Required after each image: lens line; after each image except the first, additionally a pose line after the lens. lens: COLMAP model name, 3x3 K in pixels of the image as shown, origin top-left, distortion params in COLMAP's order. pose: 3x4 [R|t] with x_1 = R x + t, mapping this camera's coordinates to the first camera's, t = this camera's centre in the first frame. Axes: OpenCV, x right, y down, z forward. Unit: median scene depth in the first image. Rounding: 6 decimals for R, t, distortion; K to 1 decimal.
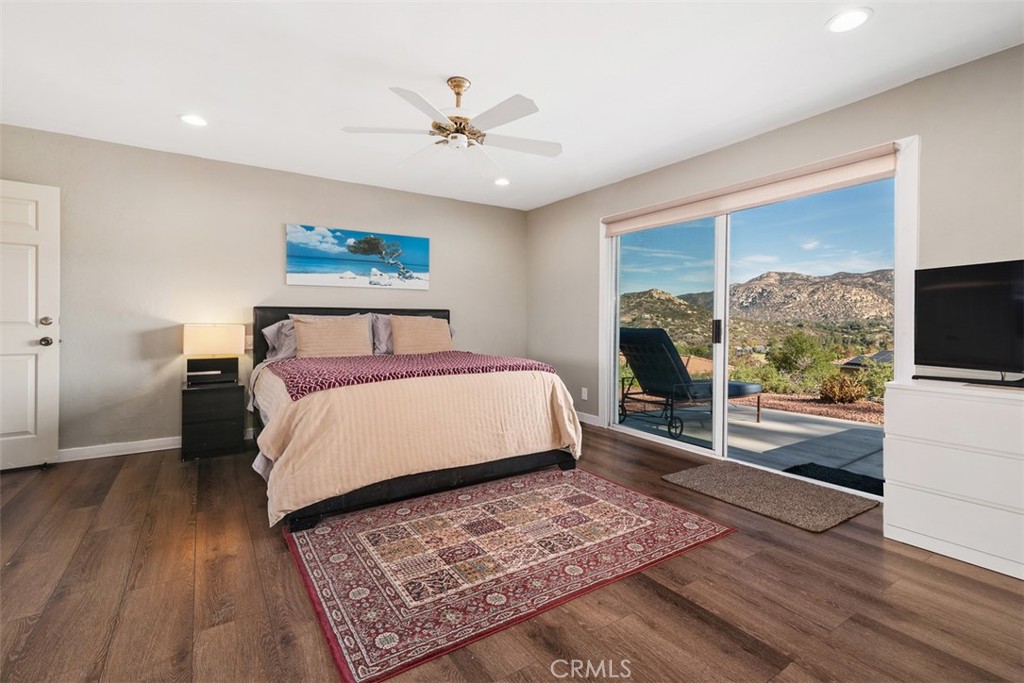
lens RADIAL K [[467.1, 0, 522.2], [0, 467.1, 324.7], [0, 0, 1]] dist [0.021151, -0.000834]
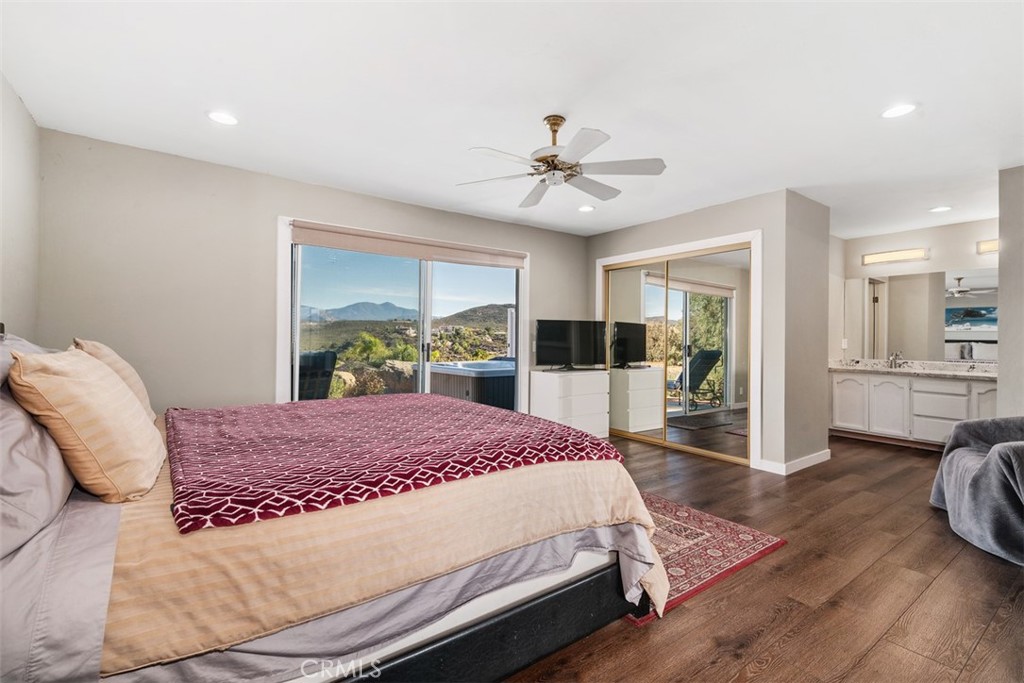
lens RADIAL K [[467.1, 0, 516.8], [0, 467.1, 336.2], [0, 0, 1]] dist [0.021151, -0.000834]
pose [[-0.043812, 0.001366, 0.999039, -1.324151], [-0.002789, 0.999995, -0.001489, -0.043218], [-0.999036, -0.002851, -0.043808, 1.283316]]
